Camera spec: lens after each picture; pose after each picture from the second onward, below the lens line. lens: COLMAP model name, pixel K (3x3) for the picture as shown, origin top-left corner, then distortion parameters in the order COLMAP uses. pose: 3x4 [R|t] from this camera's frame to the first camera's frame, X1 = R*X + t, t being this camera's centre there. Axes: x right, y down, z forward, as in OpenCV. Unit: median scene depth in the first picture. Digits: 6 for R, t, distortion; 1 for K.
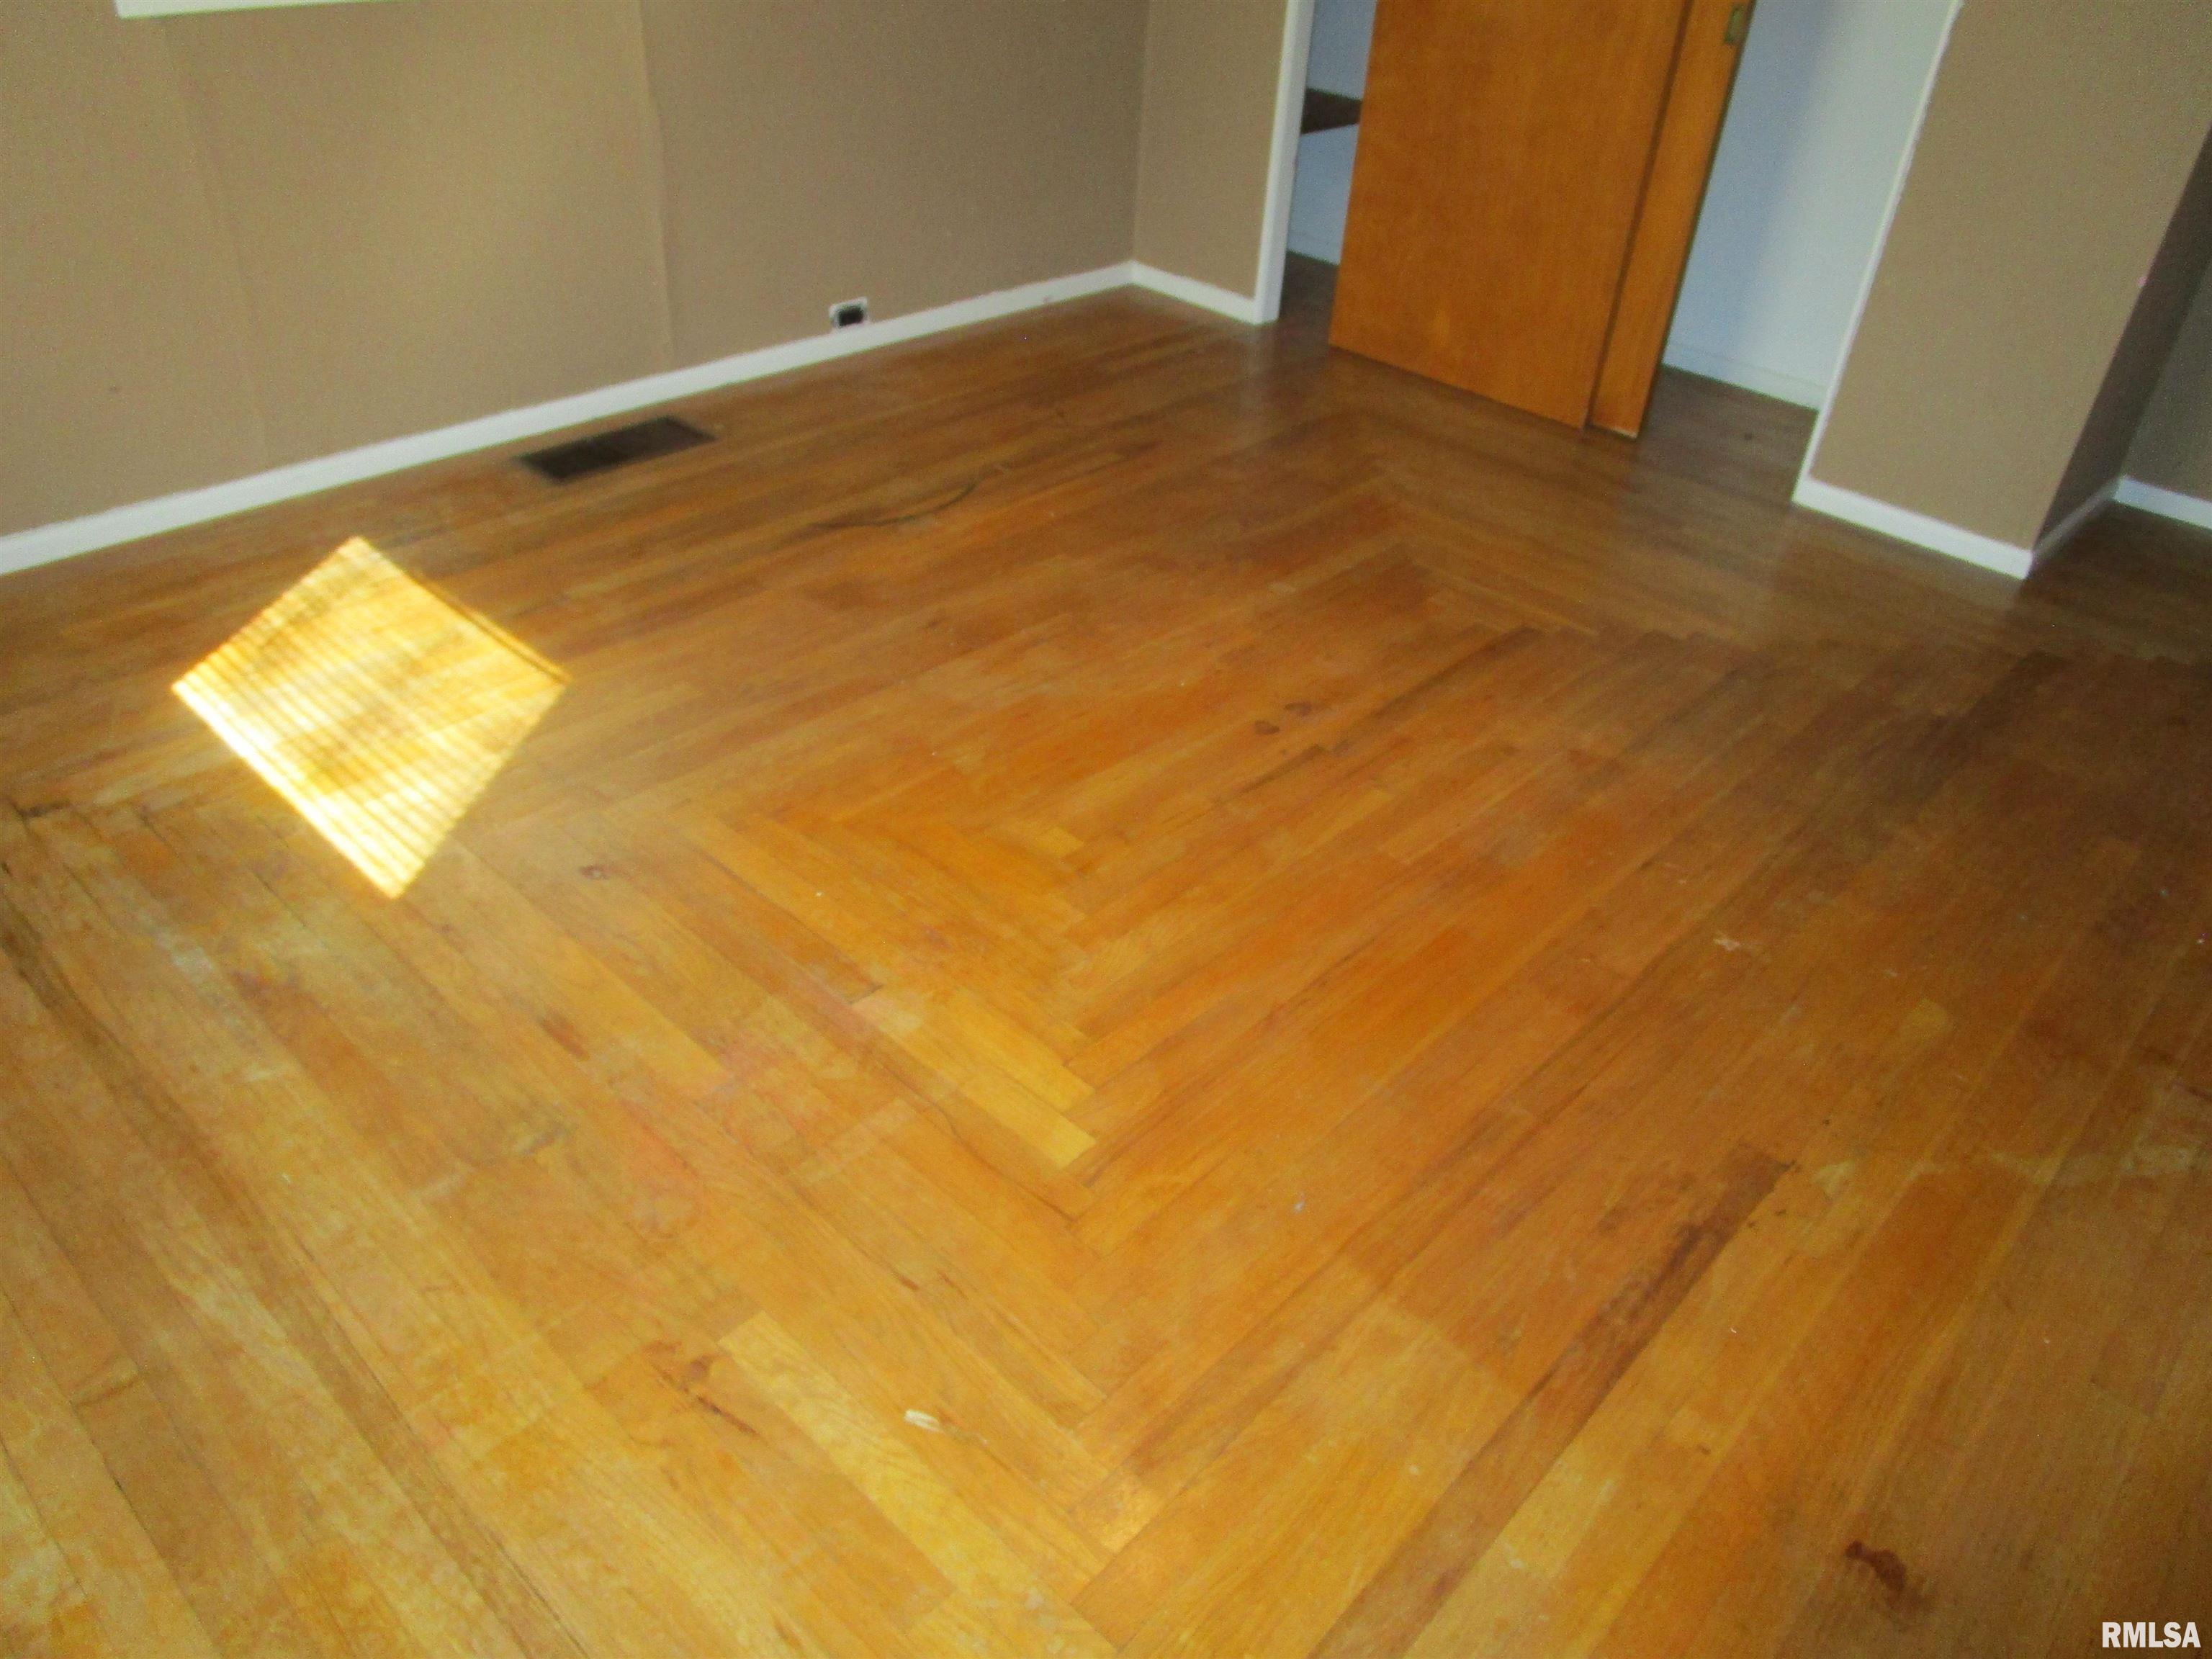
lens RADIAL K [[1601.2, 0, 1108.6], [0, 1601.2, 825.3], [0, 0, 1]] dist [-0.020068, 0.004588]
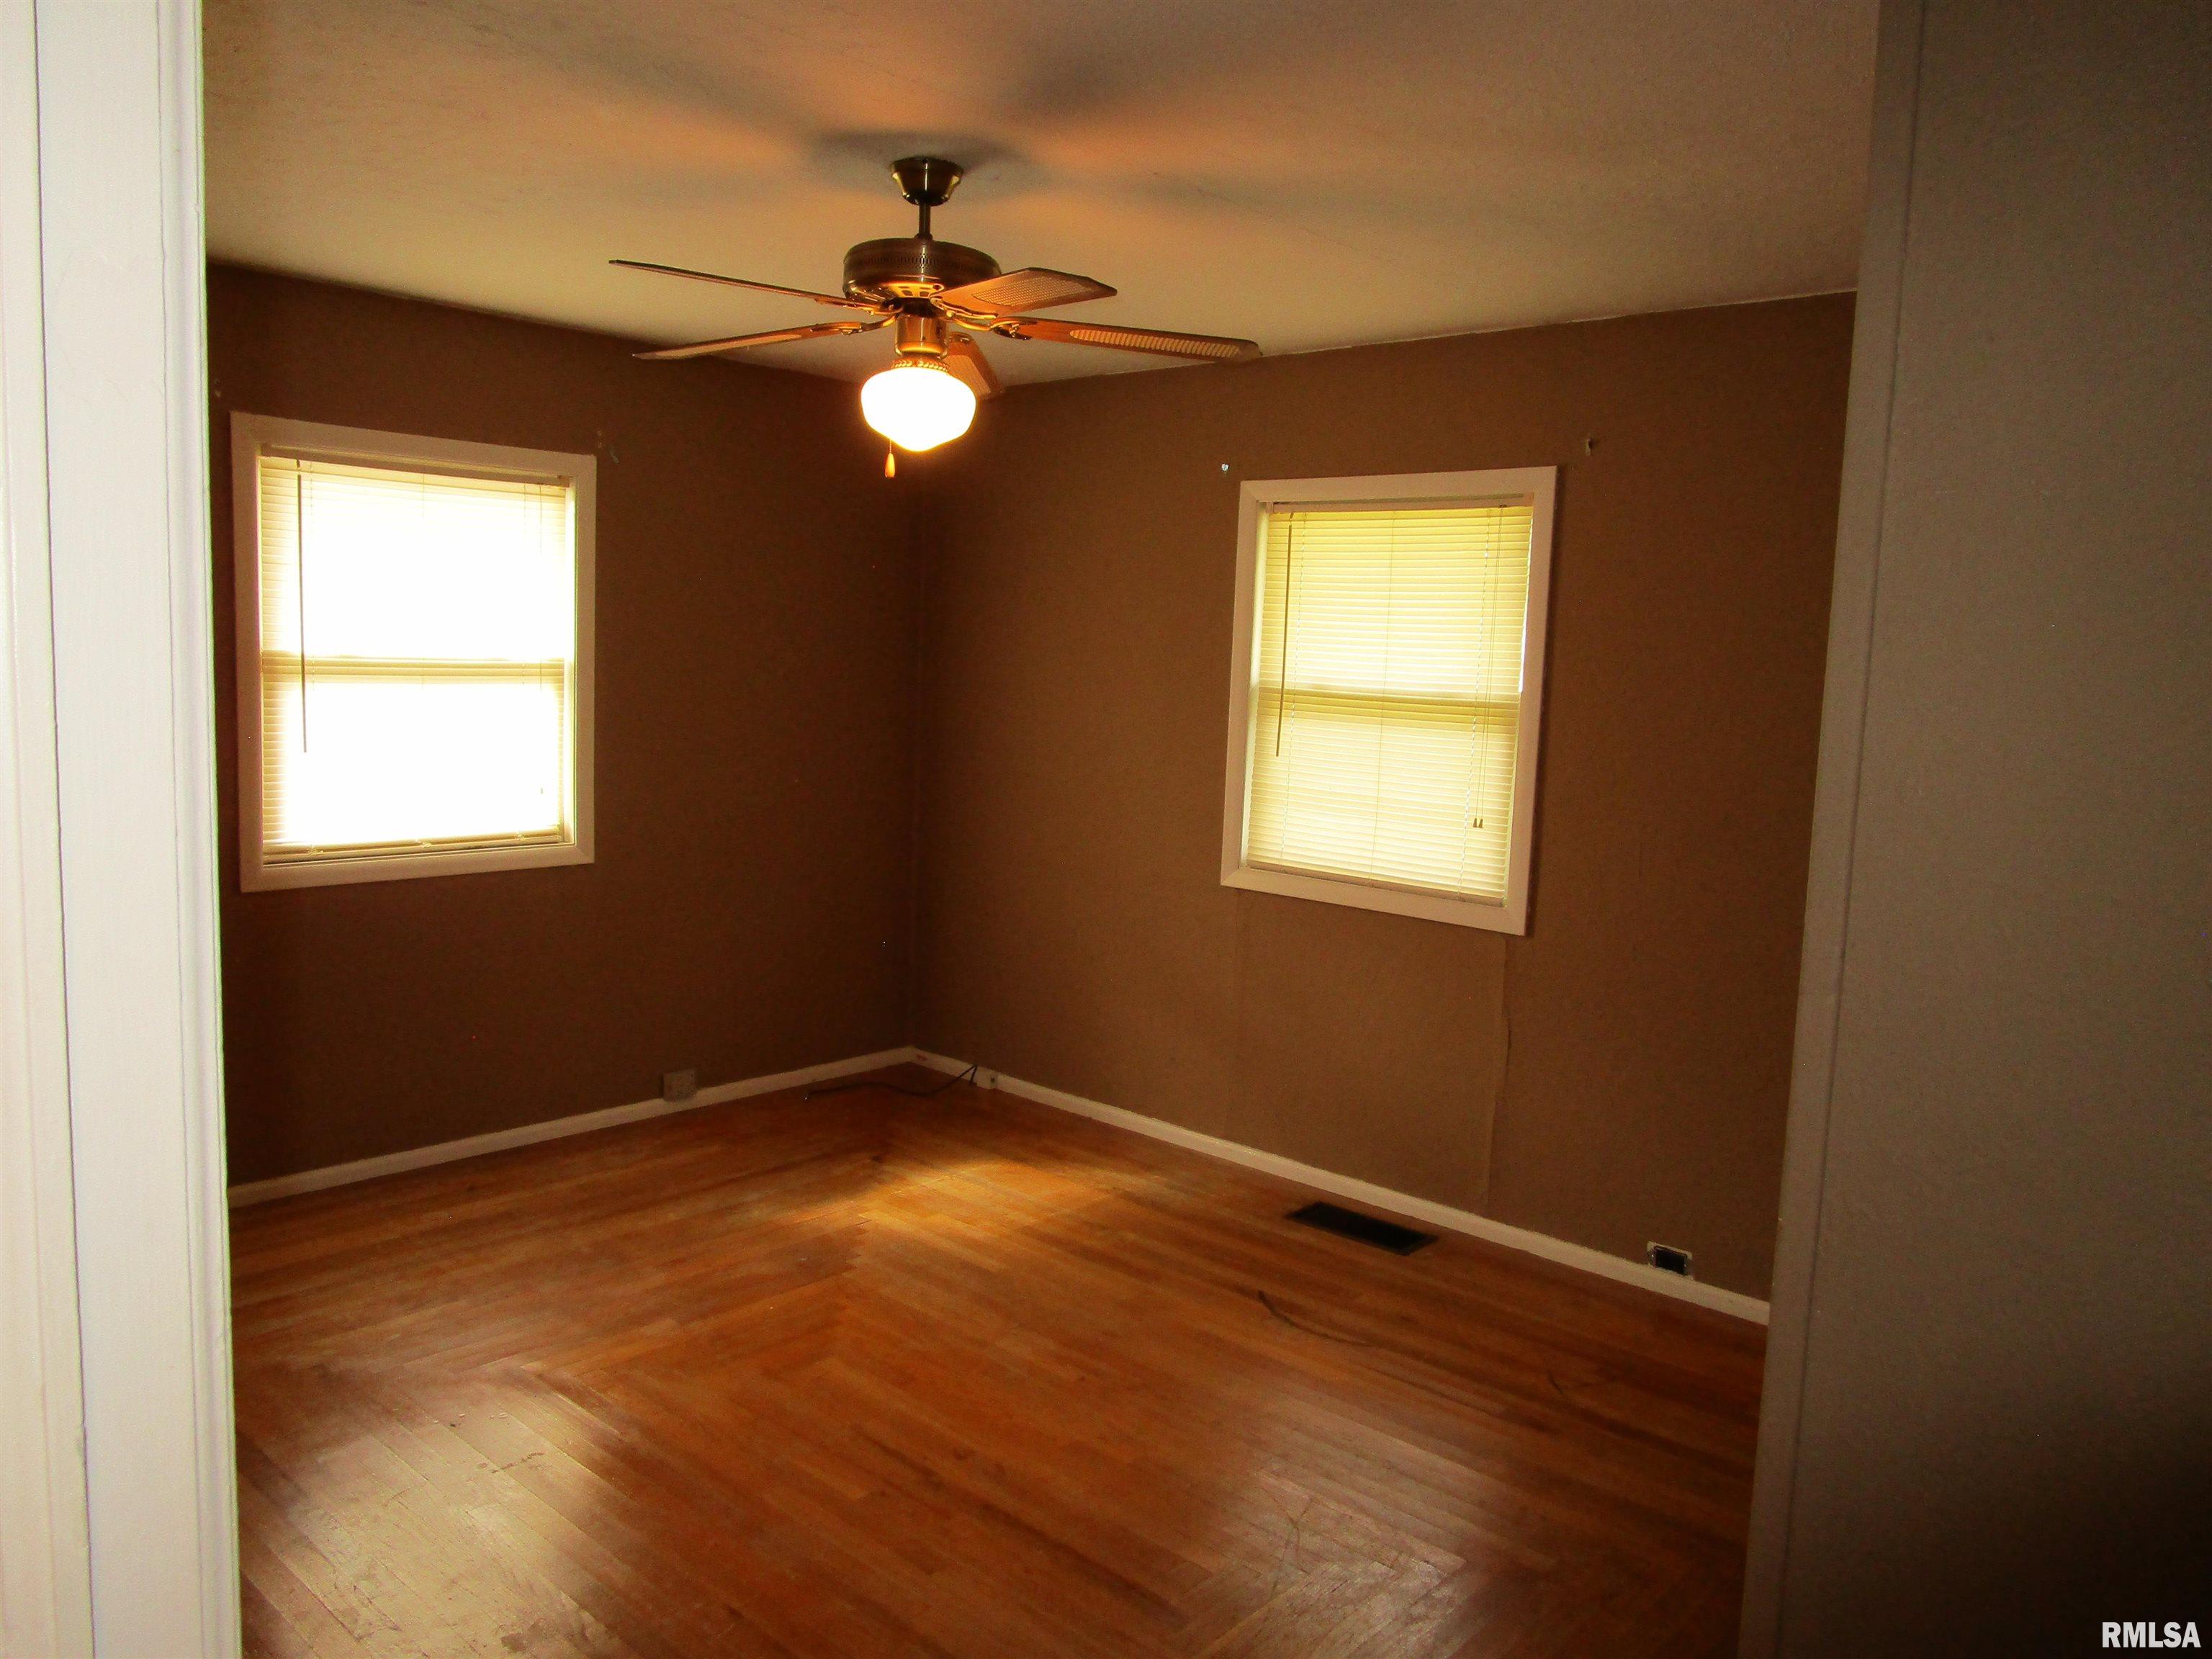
lens RADIAL K [[1601.2, 0, 1108.6], [0, 1601.2, 825.3], [0, 0, 1]] dist [-0.020068, 0.004588]
pose [[0.013720, 0.061501, -0.998013, 1.240948], [-0.594842, 0.802781, 0.041293, -0.542735], [0.803726, 0.593093, 0.047598, 0.714286]]
